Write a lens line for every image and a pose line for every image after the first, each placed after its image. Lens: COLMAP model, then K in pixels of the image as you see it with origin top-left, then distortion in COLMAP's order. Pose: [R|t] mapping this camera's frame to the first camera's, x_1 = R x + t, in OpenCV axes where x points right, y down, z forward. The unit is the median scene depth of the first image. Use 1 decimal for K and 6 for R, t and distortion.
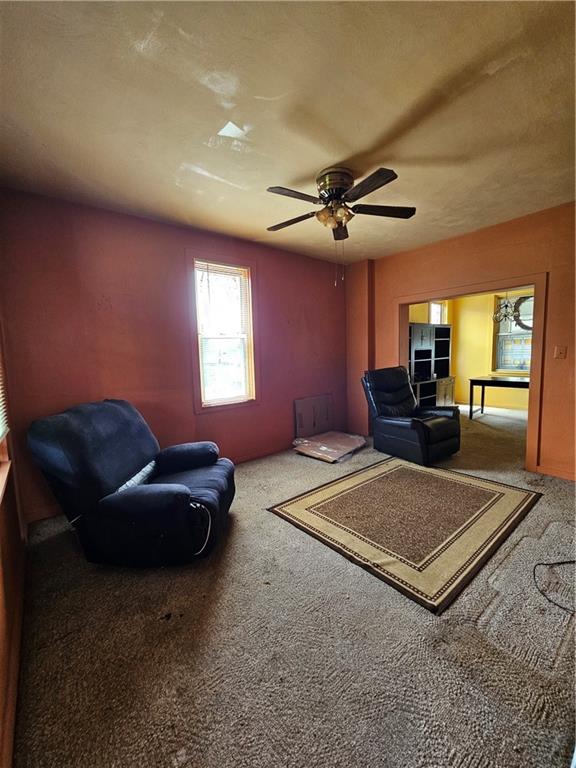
lens RADIAL K [[308.7, 0, 282.8], [0, 308.7, 383.8], [0, 0, 1]] dist [0.002570, 0.000084]
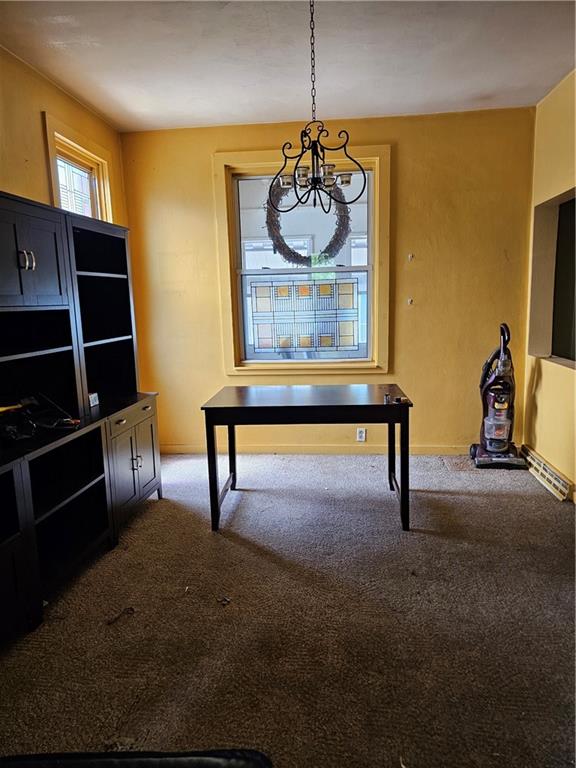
lens RADIAL K [[519.3, 0, 287.5], [0, 519.3, 386.4], [0, 0, 1]] dist [0.000818, -0.000394]
pose [[0.704310, -0.106183, 0.701906, 0.280233], [0.090918, 0.994100, 0.059155, -0.052309], [-0.704046, 0.022153, 0.709809, 0.526717]]
